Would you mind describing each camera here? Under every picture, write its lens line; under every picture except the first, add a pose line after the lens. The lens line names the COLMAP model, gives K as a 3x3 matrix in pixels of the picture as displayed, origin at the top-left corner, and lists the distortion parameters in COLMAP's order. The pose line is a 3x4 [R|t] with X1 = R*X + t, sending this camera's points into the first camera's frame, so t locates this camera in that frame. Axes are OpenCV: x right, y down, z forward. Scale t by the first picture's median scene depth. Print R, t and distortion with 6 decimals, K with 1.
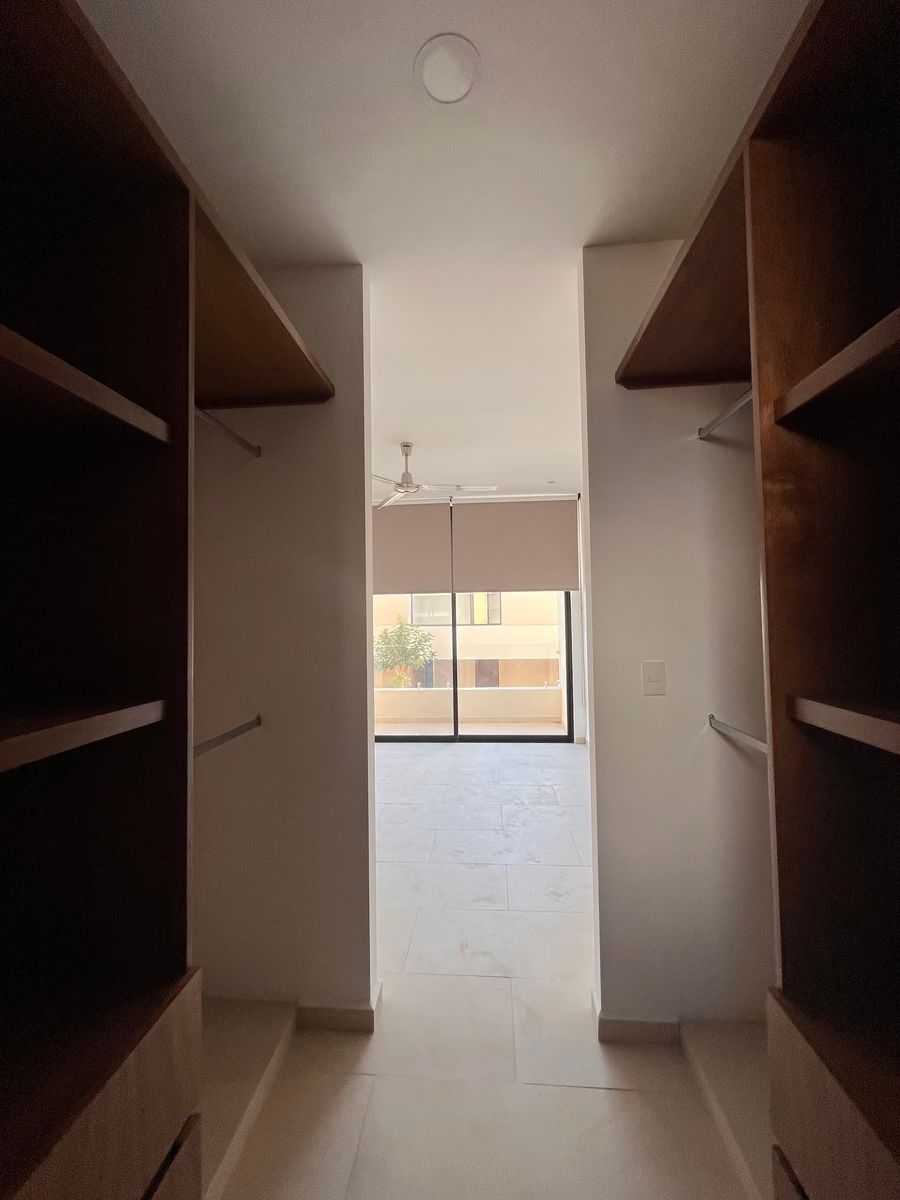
lens RADIAL K [[501.6, 0, 450.0], [0, 501.6, 600.0], [0, 0, 1]] dist [-0.000834, -0.000051]
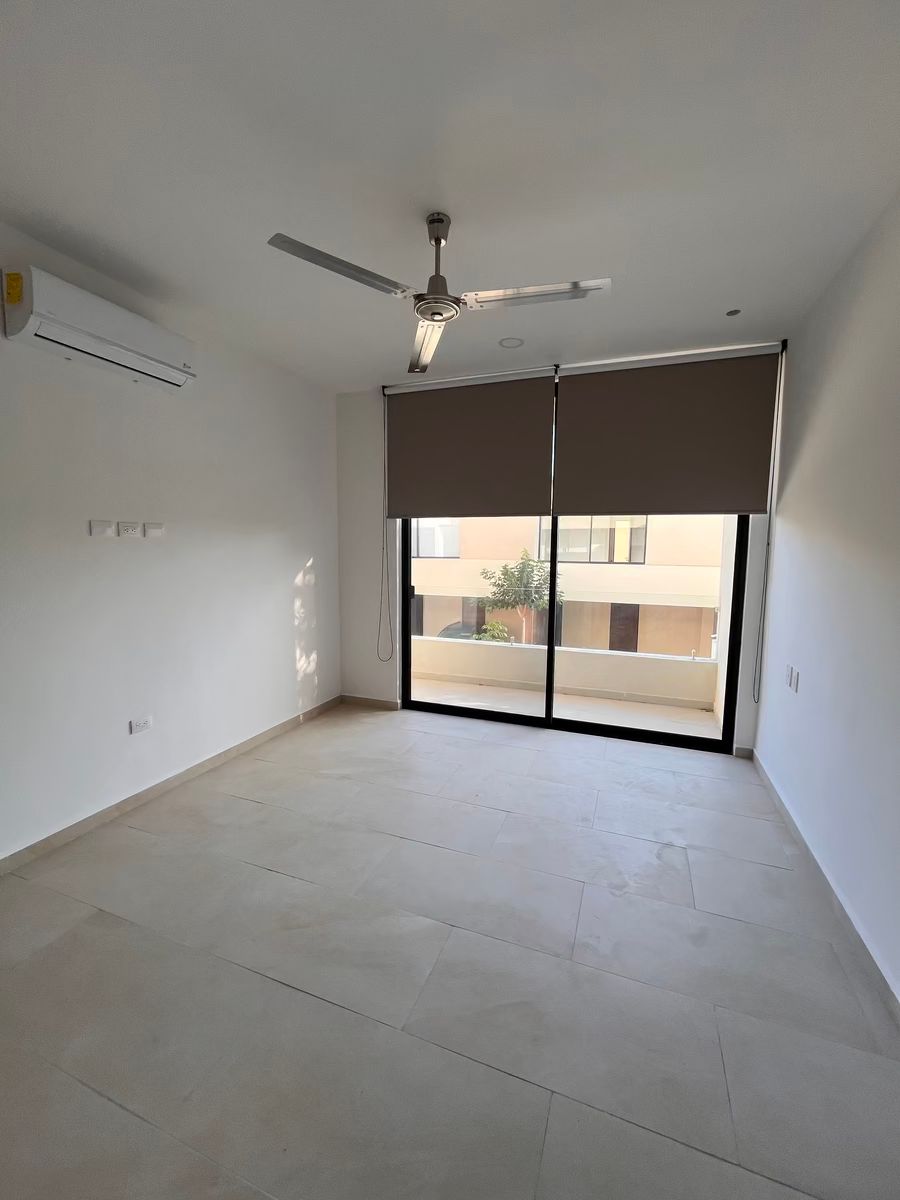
lens RADIAL K [[501.6, 0, 450.0], [0, 501.6, 600.0], [0, 0, 1]] dist [-0.000834, -0.000051]
pose [[0.960857, 0.058098, -0.270883, 0.060423], [-0.022313, 0.990816, 0.133360, 0.011263], [0.276143, -0.122096, 0.953330, 0.299395]]
